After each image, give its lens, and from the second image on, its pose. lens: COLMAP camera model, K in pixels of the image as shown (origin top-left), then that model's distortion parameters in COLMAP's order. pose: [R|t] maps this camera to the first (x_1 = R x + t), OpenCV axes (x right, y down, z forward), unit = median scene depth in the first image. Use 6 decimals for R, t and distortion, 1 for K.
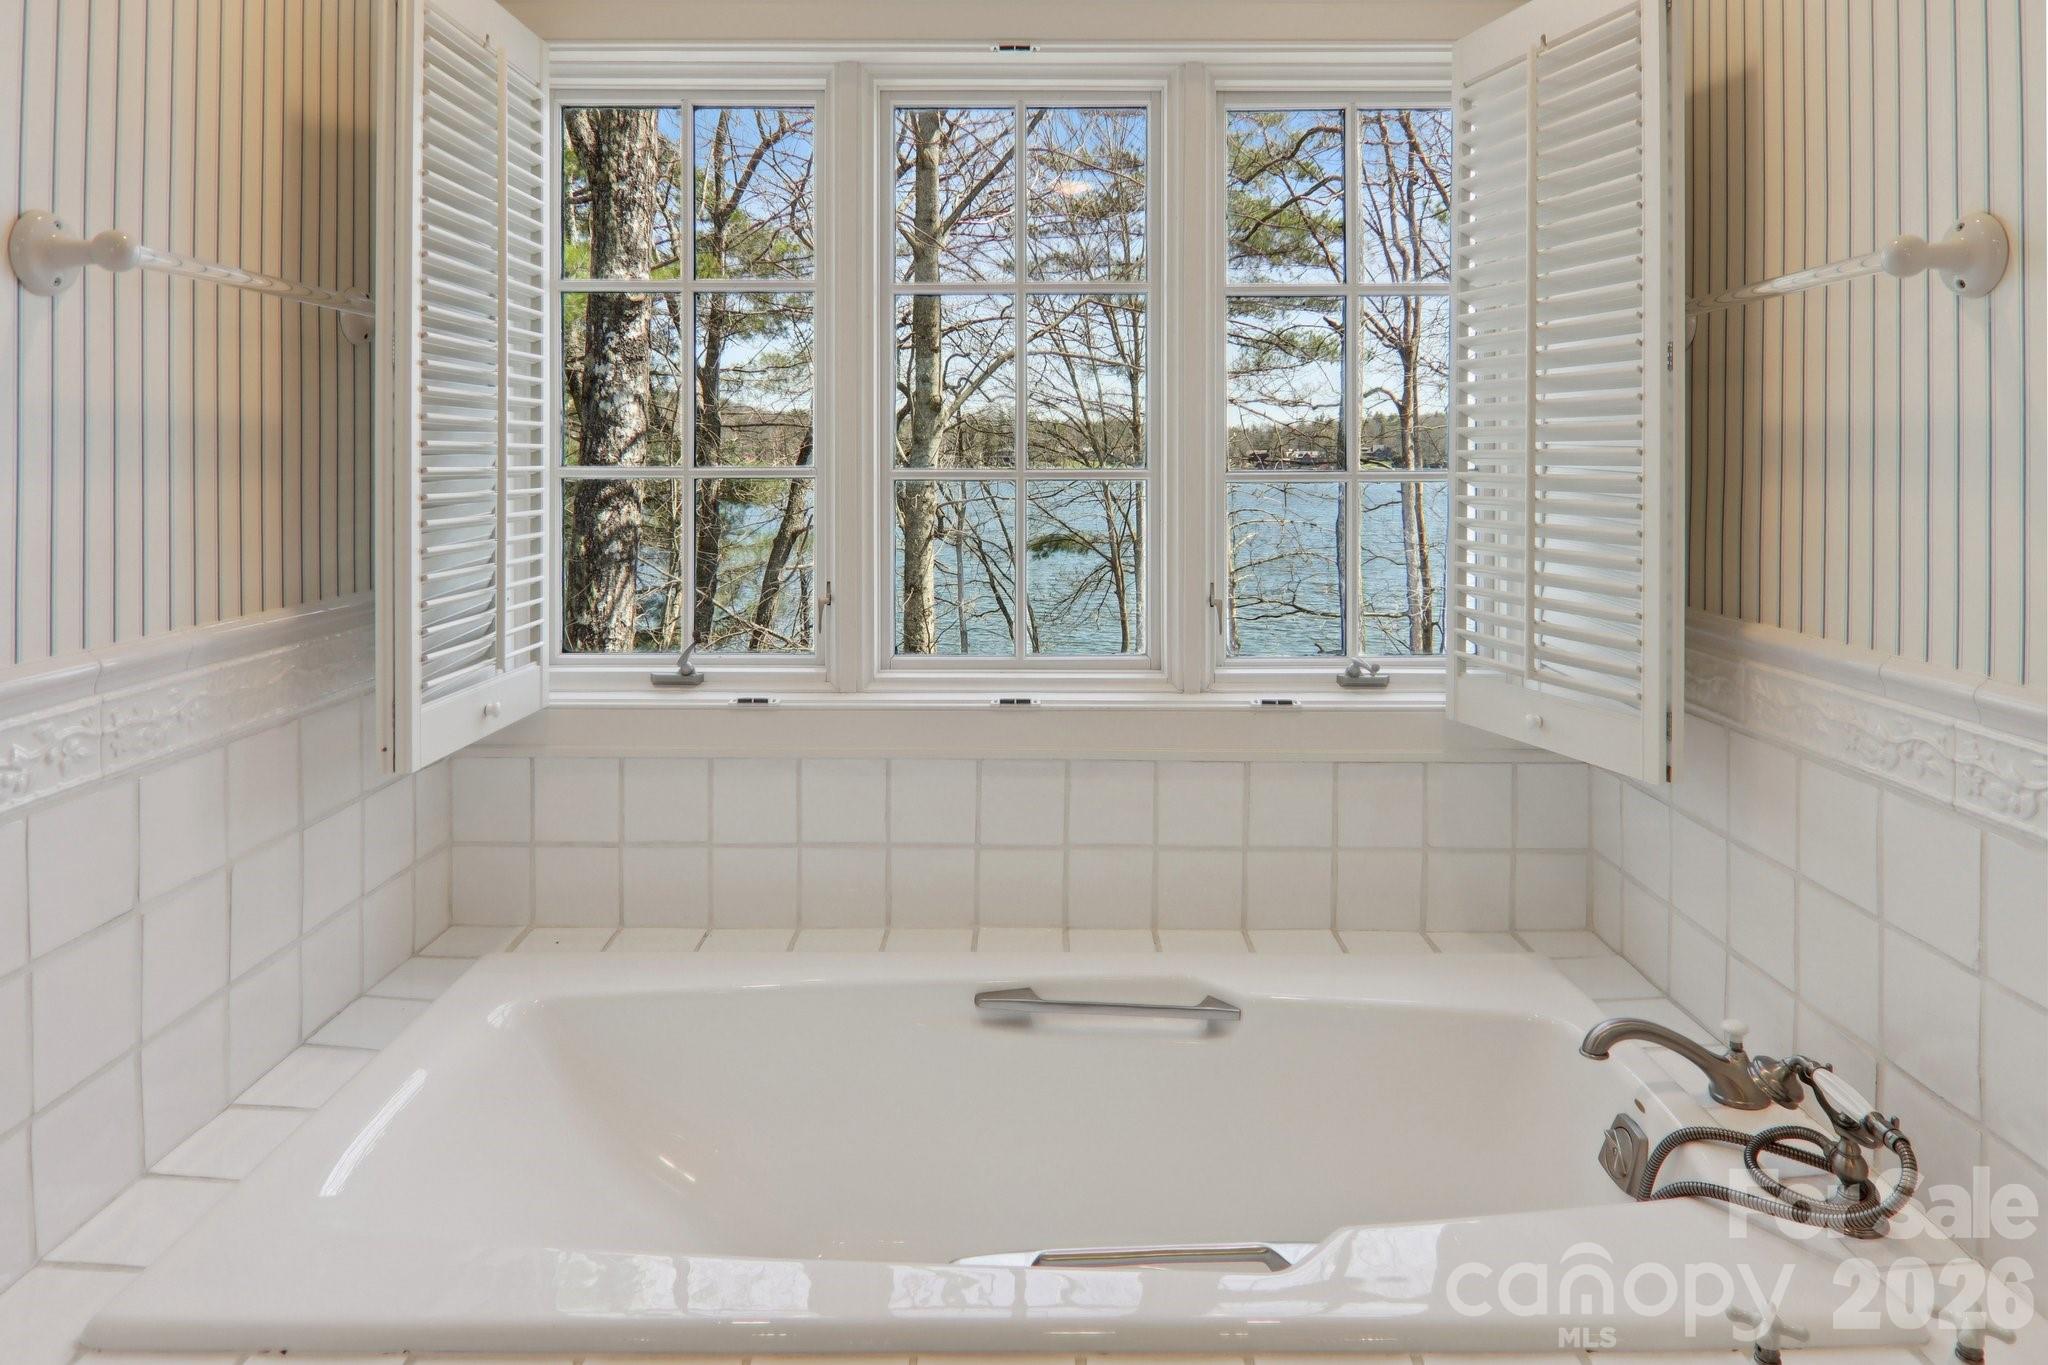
lens RADIAL K [[1219.3, 0, 1027.6], [0, 1219.3, 475.8], [0, 0, 1]] dist [0.000382, -0.003186]
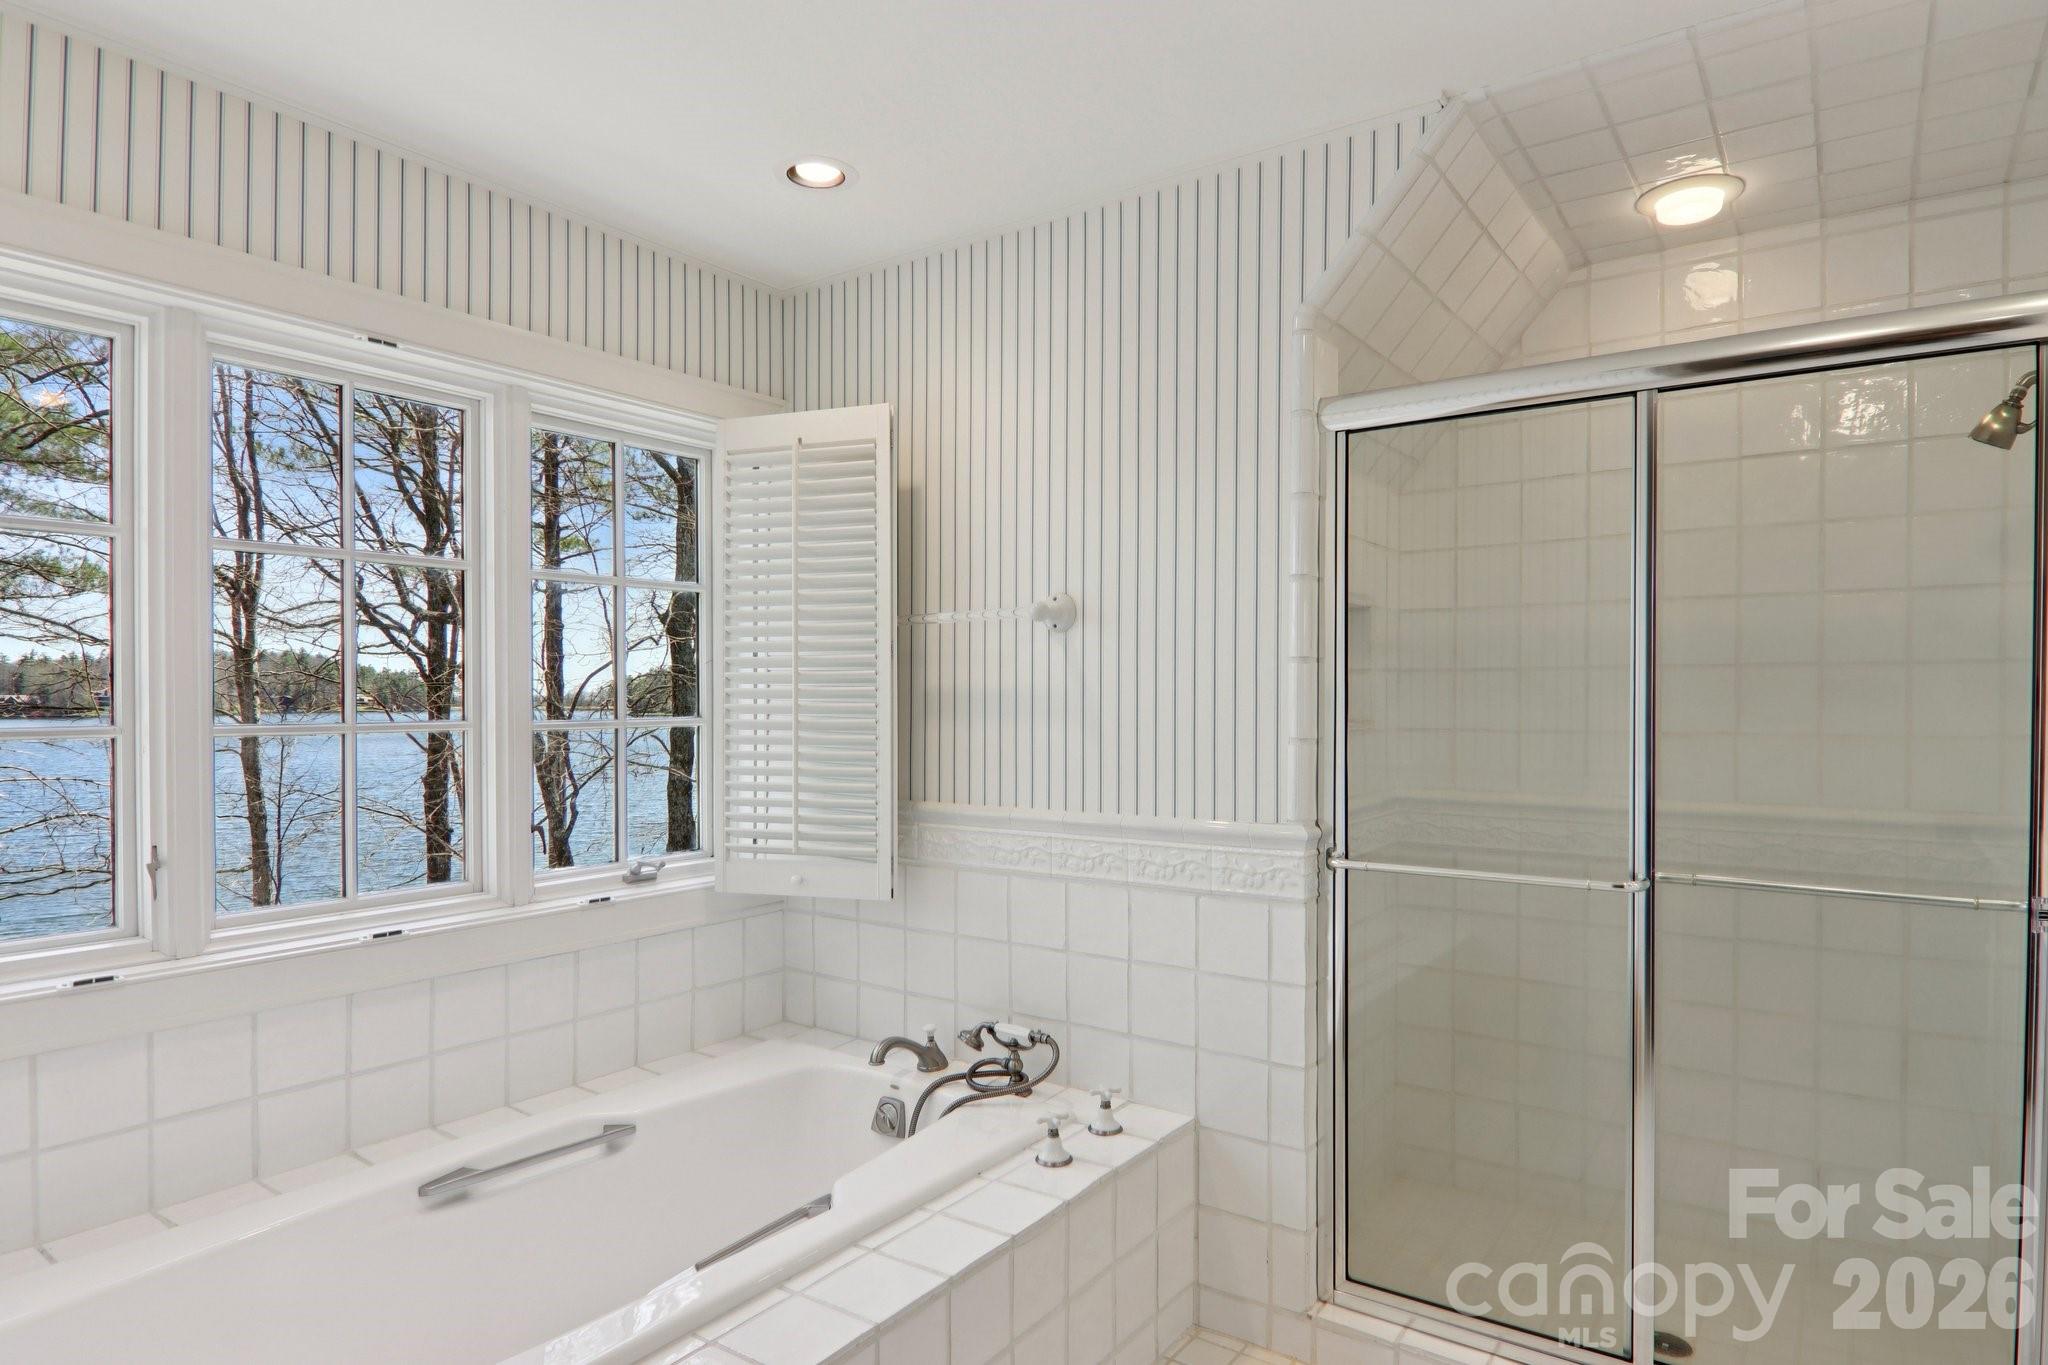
lens RADIAL K [[1137.2, 0, 996.5], [0, 1137.2, 716.4], [0, 0, 1]] dist [-0.000008, -0.014542]
pose [[0.600055, -0.015658, 0.799805, -0.631227], [0.016680, 0.999836, 0.007059, -0.012580], [-0.799785, 0.009105, 0.600218, -0.073661]]
